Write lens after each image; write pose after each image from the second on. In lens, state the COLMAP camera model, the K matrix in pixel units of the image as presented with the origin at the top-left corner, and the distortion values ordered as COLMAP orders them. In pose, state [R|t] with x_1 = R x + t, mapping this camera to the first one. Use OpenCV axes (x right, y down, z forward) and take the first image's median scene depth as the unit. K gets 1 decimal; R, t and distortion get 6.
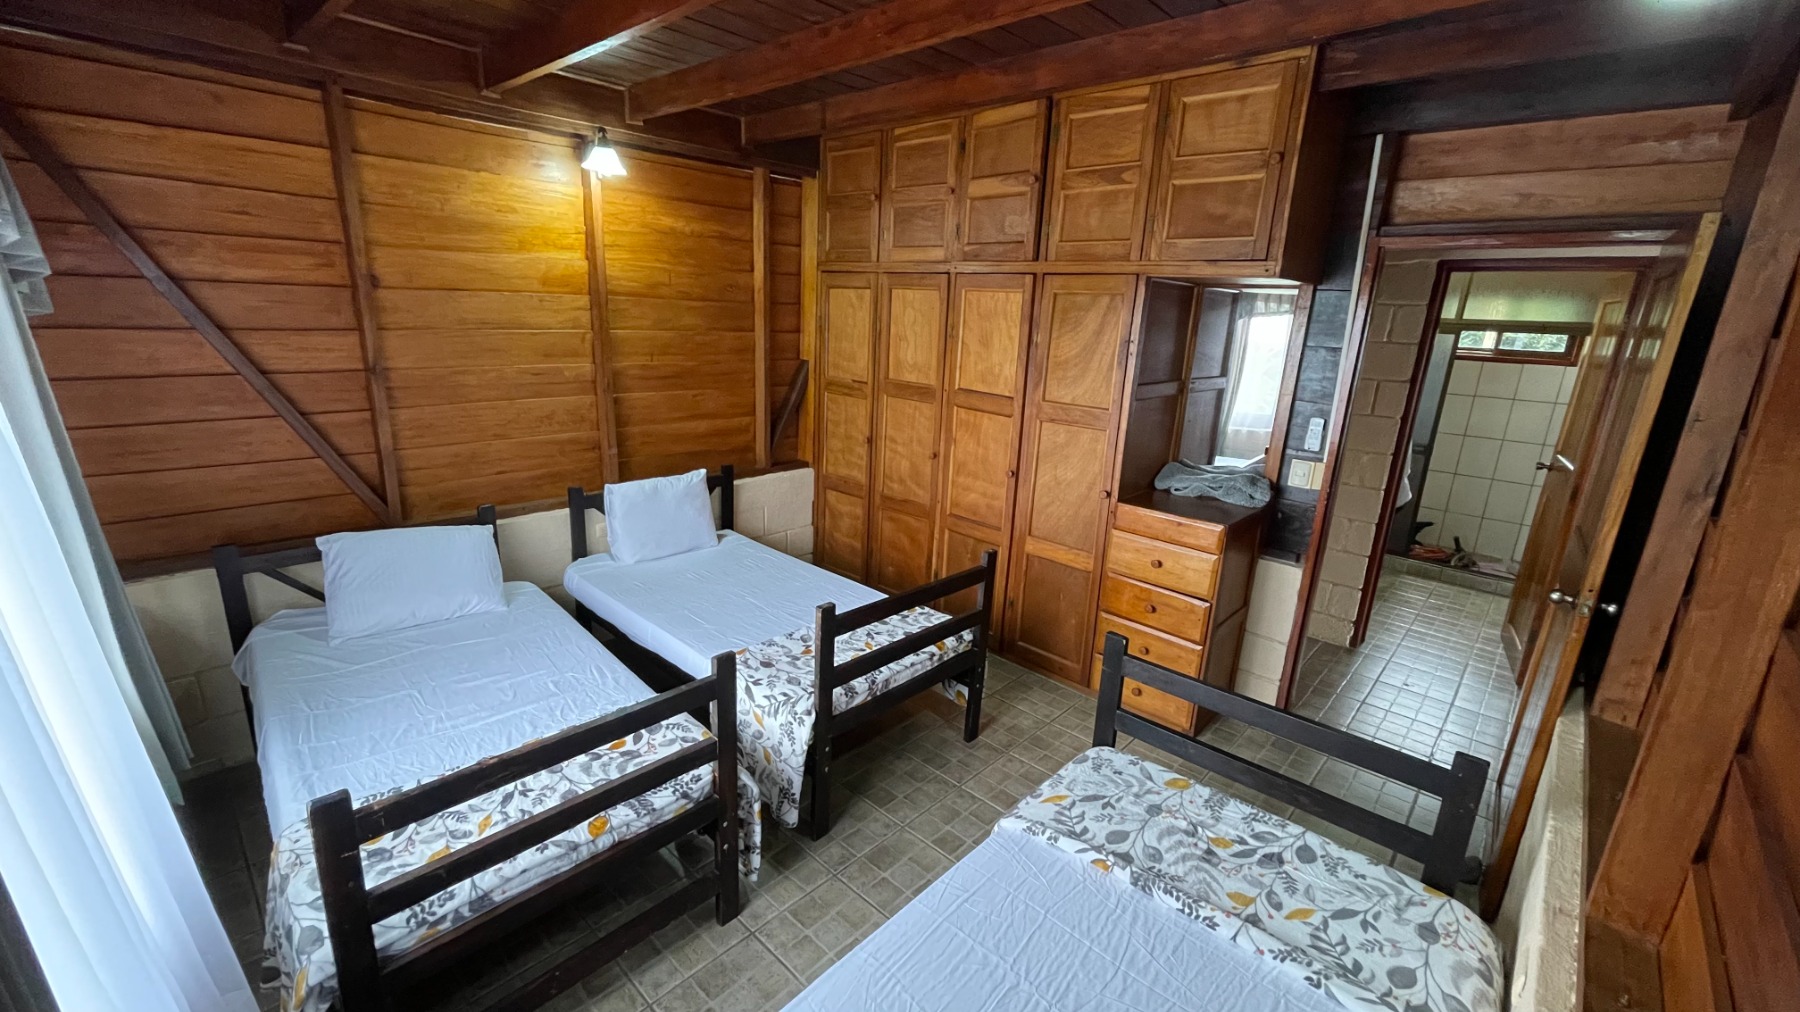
lens RADIAL K [[722.0, 0, 892.1], [0, 722.0, 498.7], [0, 0, 1]] dist [0.000175, 0.000371]
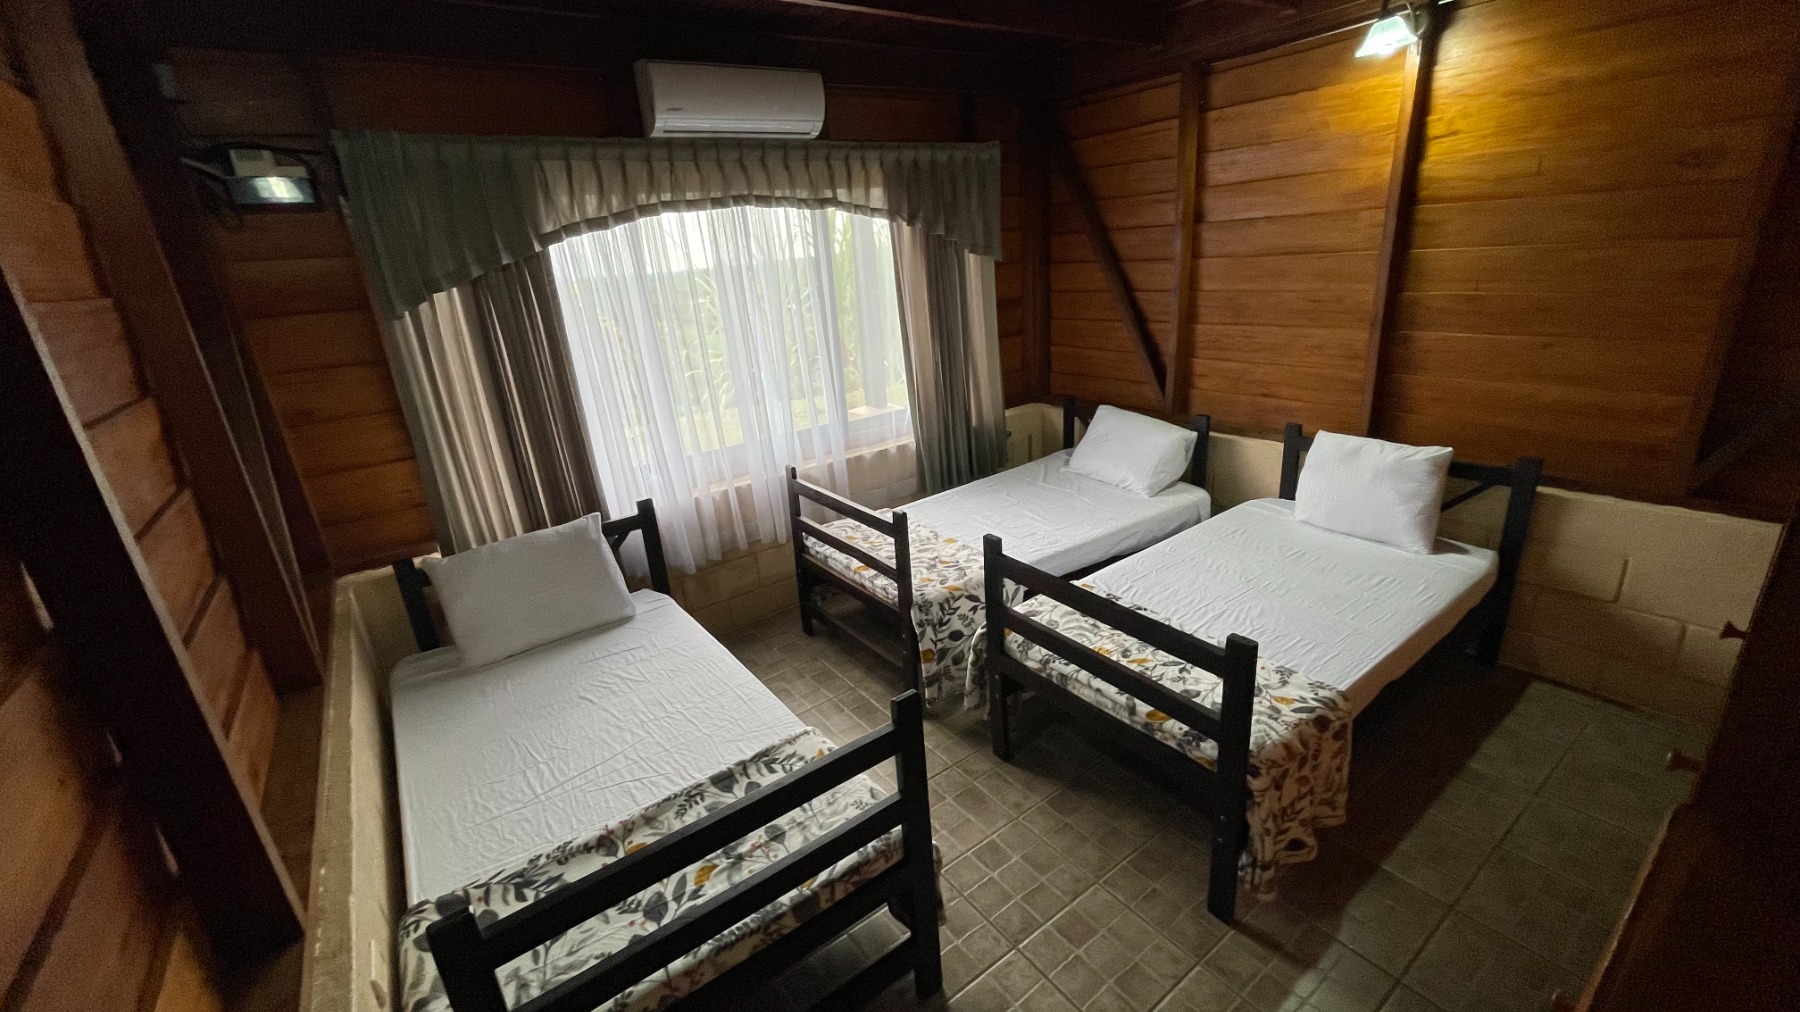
lens RADIAL K [[722.0, 0, 899.0], [0, 722.0, 501.2], [0, 0, 1]] dist [0.000175, 0.000371]
pose [[-0.184531, 0.295835, -0.937246, 0.715666], [-0.188771, 0.925199, 0.329199, -0.171870], [0.964528, 0.237672, -0.114883, 0.800705]]
